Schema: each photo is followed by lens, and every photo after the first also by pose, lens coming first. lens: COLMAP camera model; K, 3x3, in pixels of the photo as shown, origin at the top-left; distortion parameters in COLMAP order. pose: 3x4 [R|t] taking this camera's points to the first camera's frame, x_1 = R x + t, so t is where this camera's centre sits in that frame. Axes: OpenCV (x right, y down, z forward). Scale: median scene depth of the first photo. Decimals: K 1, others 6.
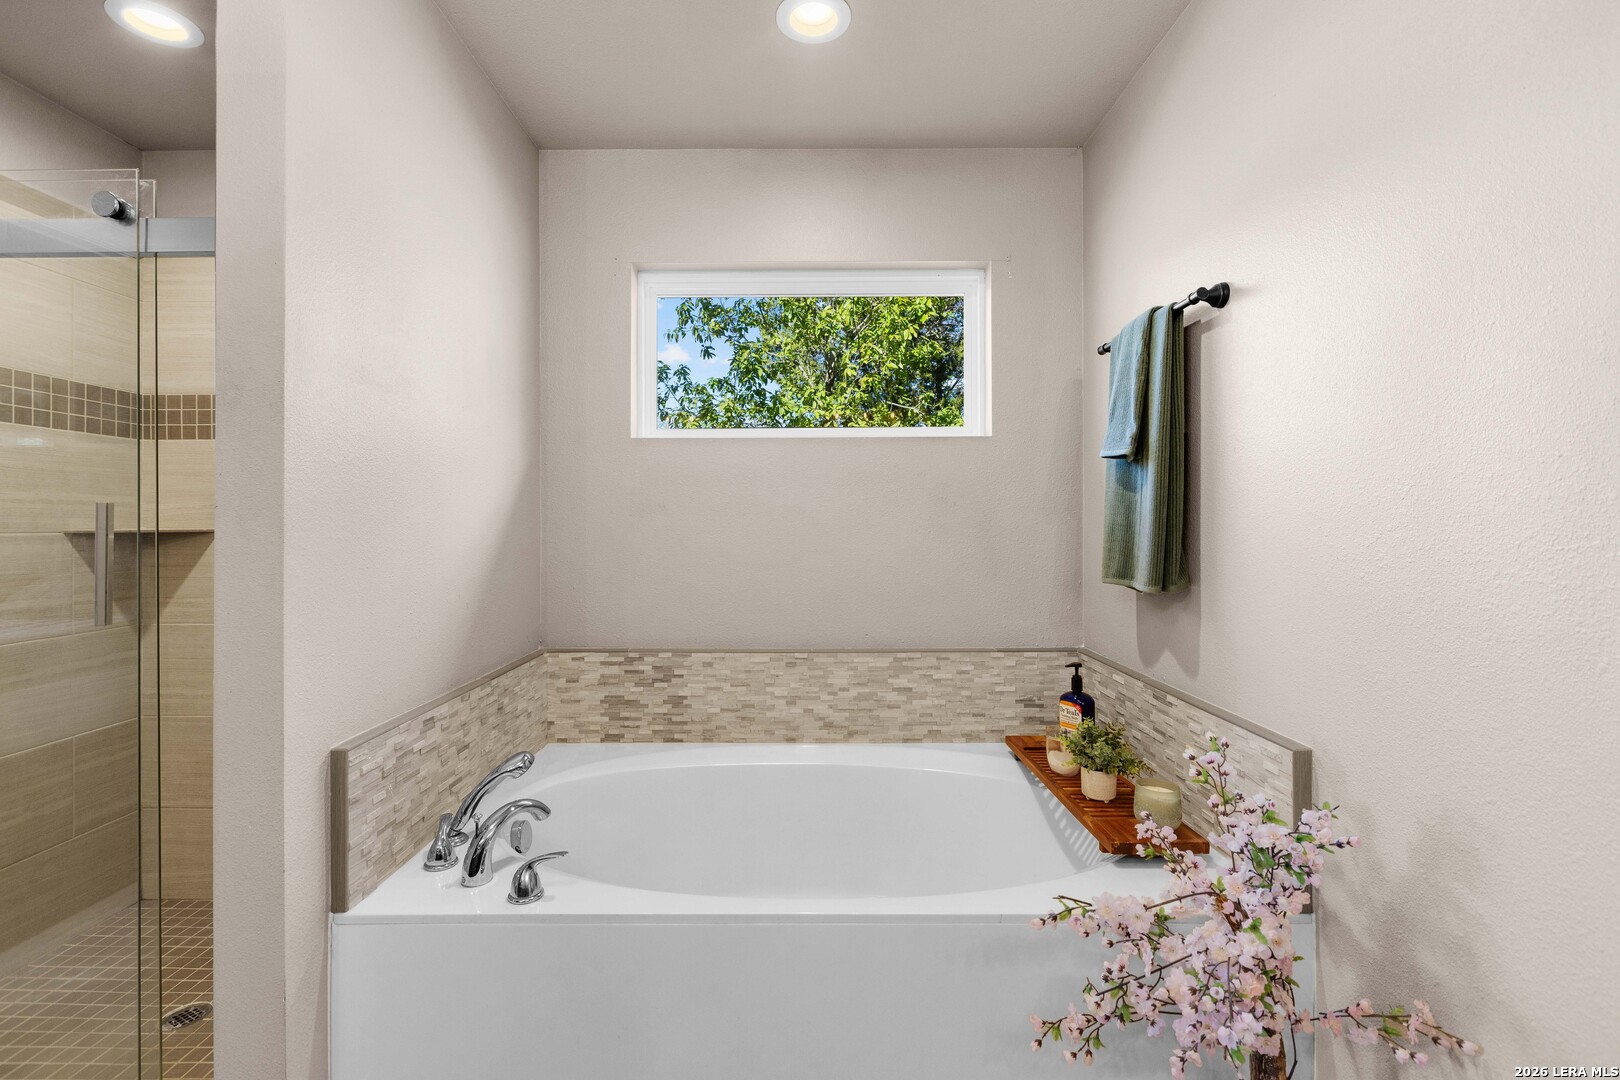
lens RADIAL K [[722.6, 0, 798.4], [0, 722.6, 524.3], [0, 0, 1]] dist [0.001077, -0.000829]
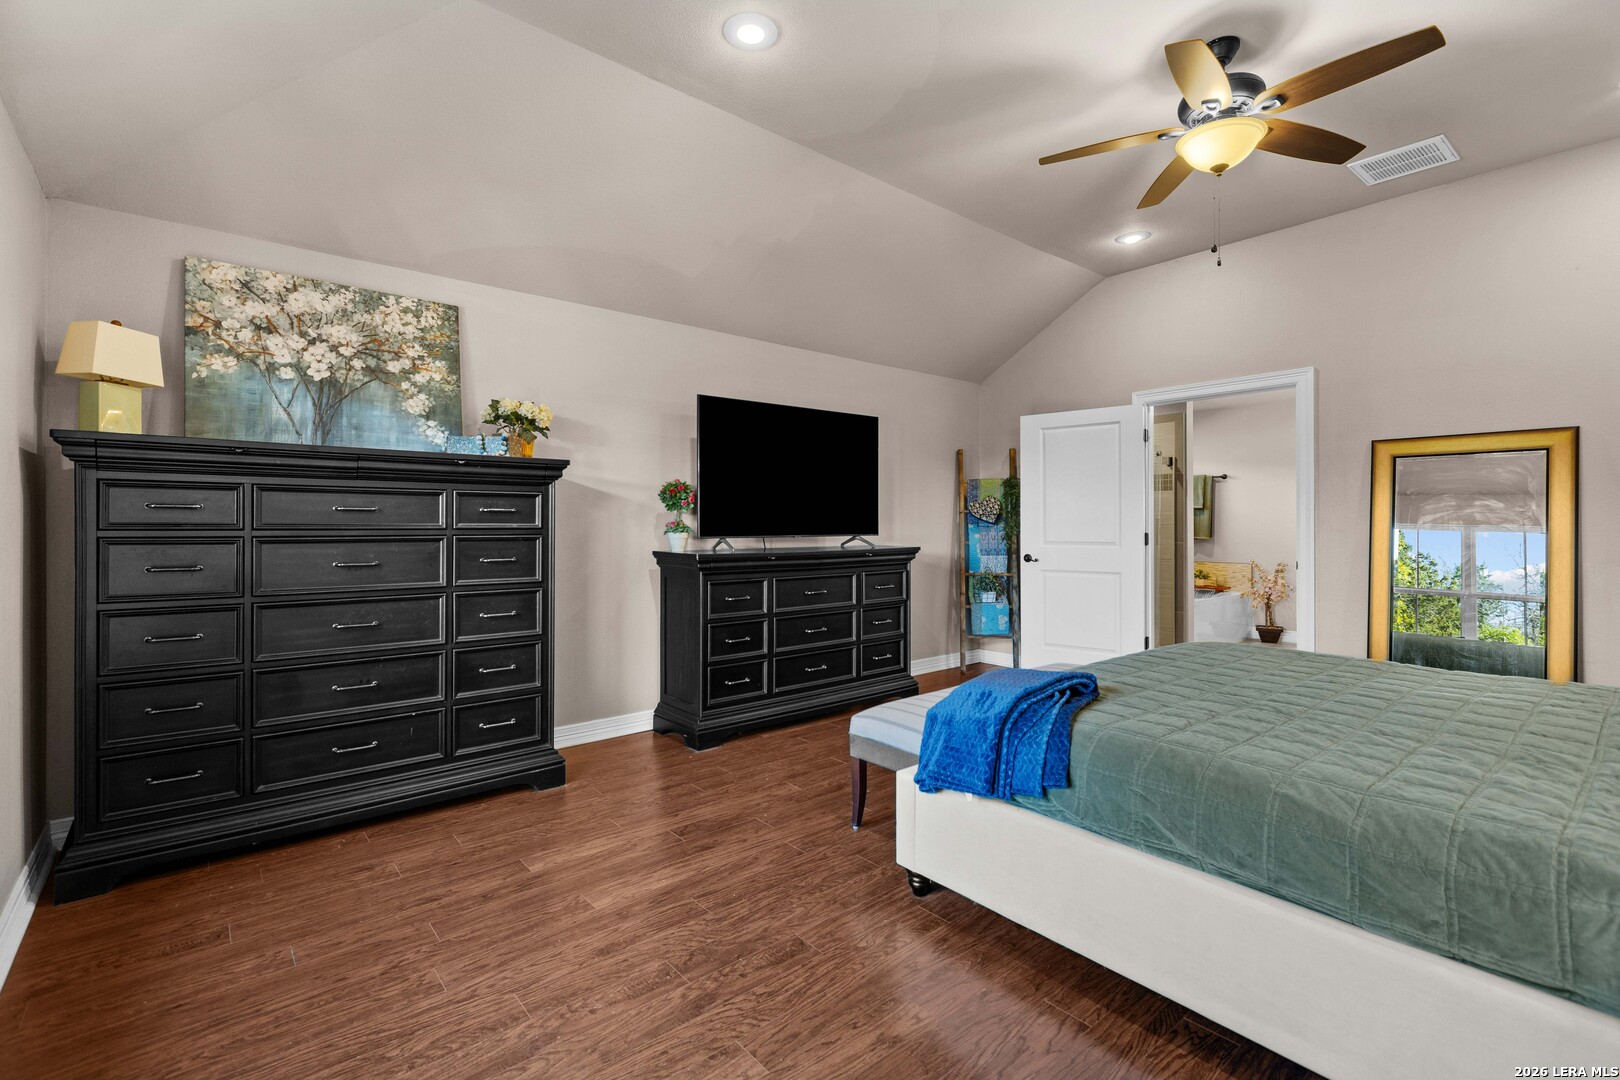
lens RADIAL K [[722.6, 0, 798.4], [0, 722.6, 524.3], [0, 0, 1]] dist [0.001077, -0.000829]
pose [[0.764075, 0.003788, 0.645116, -3.194849], [-0.000052, 0.999983, -0.005810, 0.022180], [-0.645127, 0.004406, 0.764063, -0.582362]]
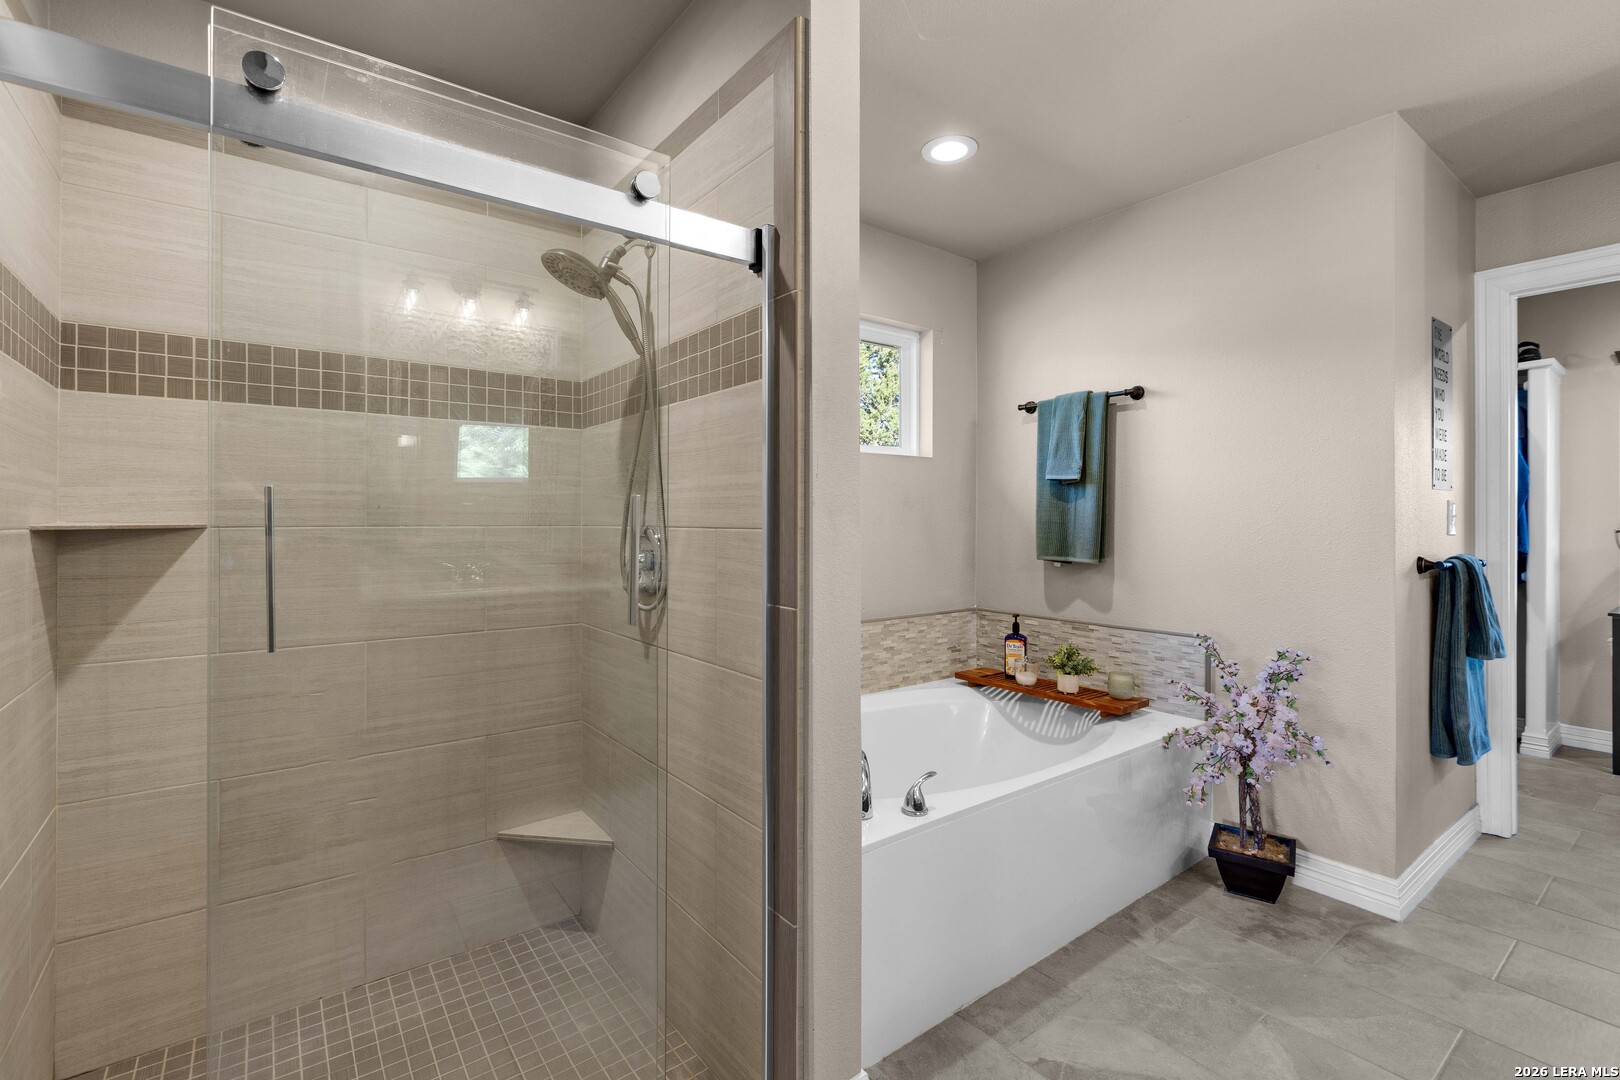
lens RADIAL K [[718.0, 0, 802.2], [0, 718.0, 521.4], [0, 0, 1]] dist [0.001328, -0.000216]
pose [[0.798206, 0.004397, 0.602368, -0.759627], [-0.002751, 0.999990, -0.003654, 0.004828], [-0.602378, 0.001259, 0.798210, 0.062319]]
